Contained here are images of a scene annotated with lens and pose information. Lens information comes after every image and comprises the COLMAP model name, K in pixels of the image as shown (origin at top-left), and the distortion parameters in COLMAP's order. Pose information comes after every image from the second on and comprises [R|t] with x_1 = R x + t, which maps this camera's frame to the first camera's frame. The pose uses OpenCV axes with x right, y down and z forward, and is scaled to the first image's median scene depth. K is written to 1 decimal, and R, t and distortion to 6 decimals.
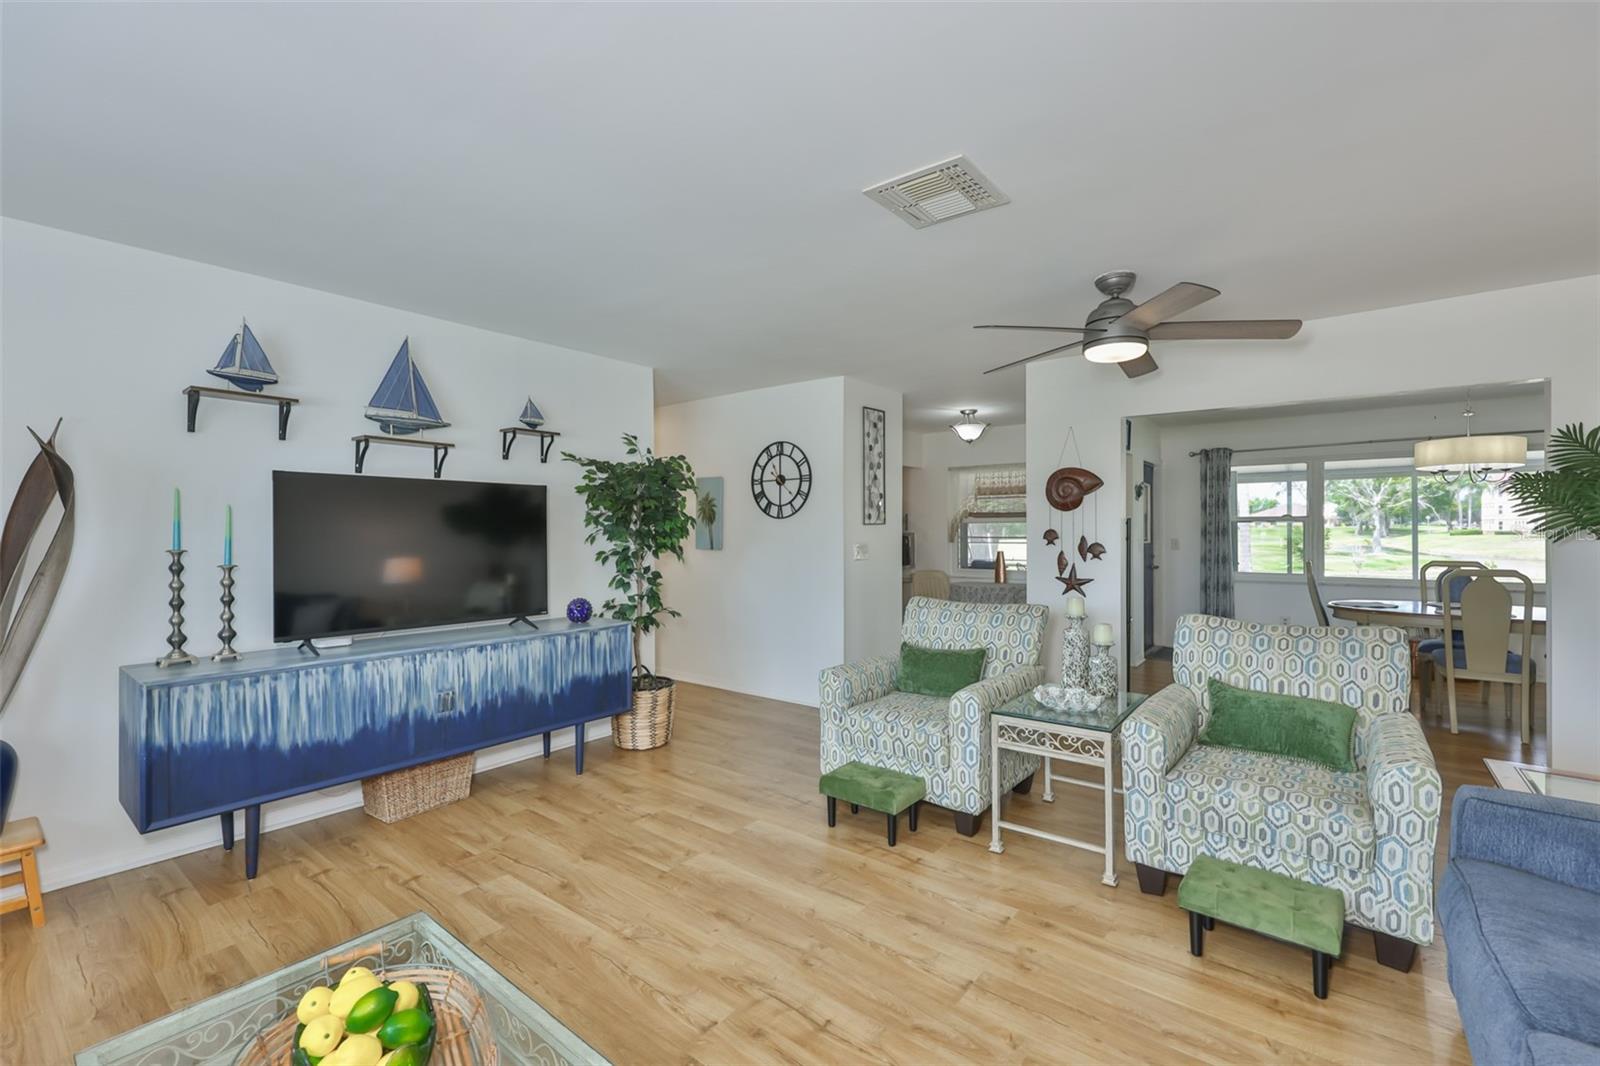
lens RADIAL K [[675.6, 0, 803.7], [0, 675.6, 528.9], [0, 0, 1]] dist [-0.001114, 0.000596]
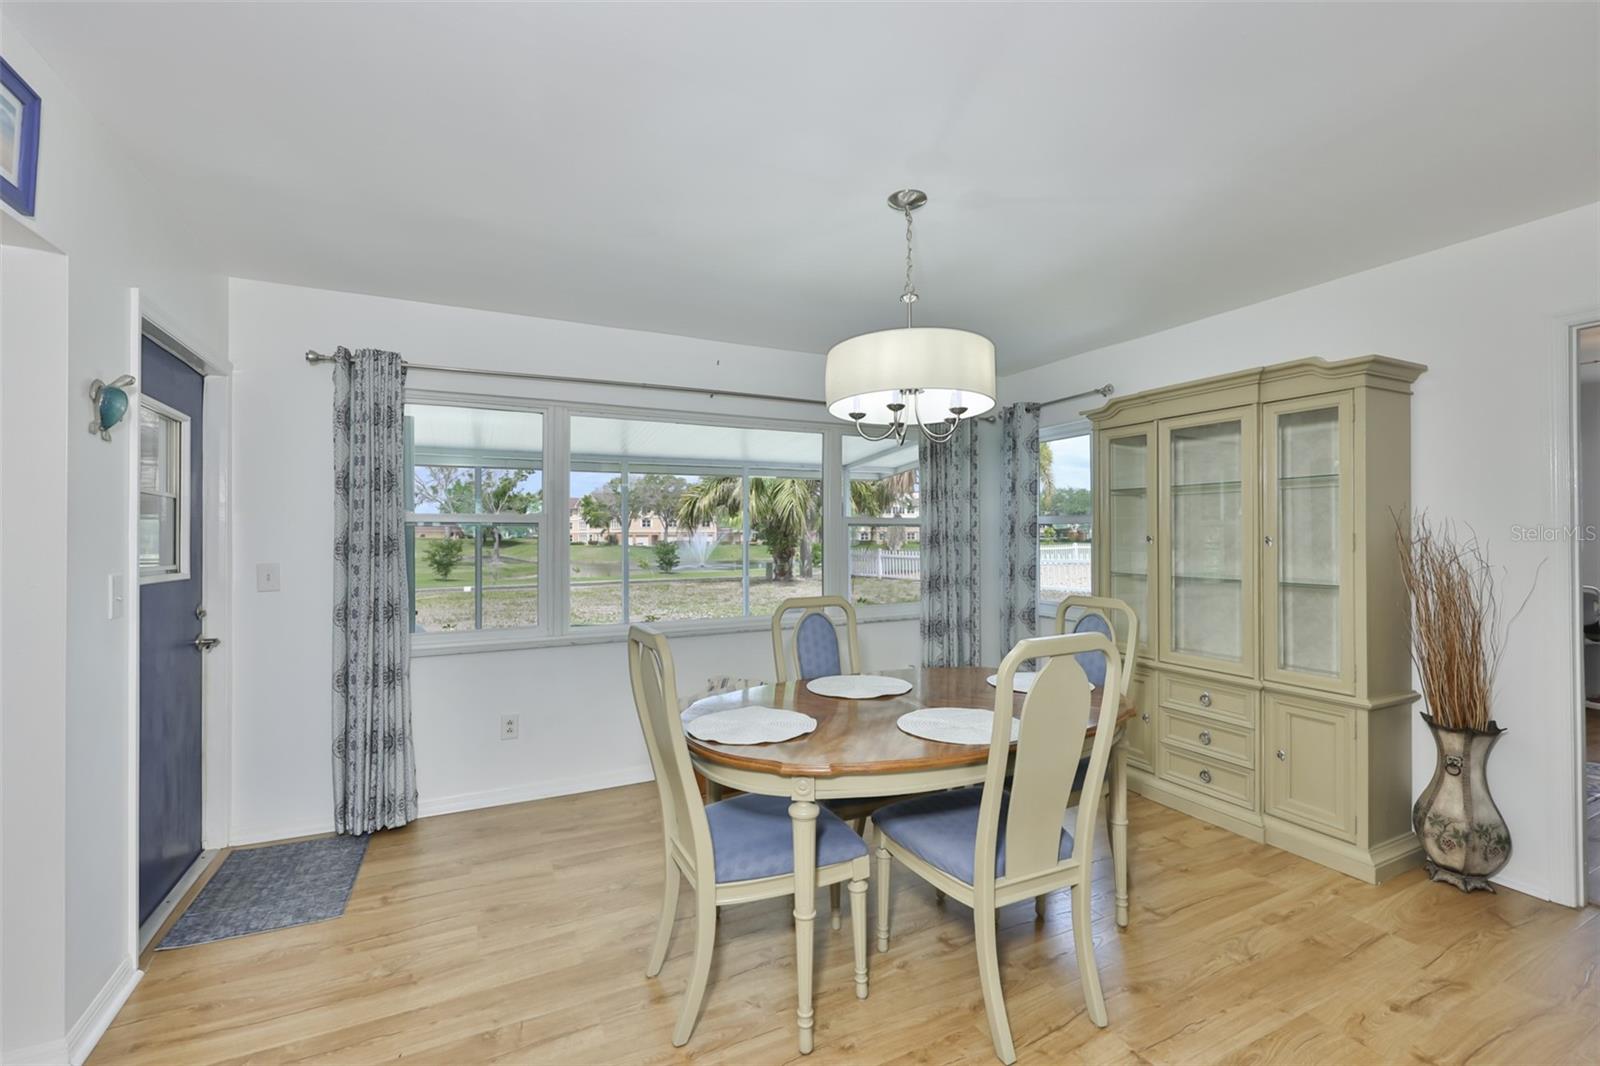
lens RADIAL K [[679.9, 0, 800.0], [0, 679.9, 533.0], [0, 0, 1]] dist [-0.000218, 0.000177]
pose [[0.427502, 0.008056, 0.903979, 0.732357], [0.002314, 0.999947, -0.010006, 0.000940], [-0.904011, 0.006370, 0.427461, 1.237813]]
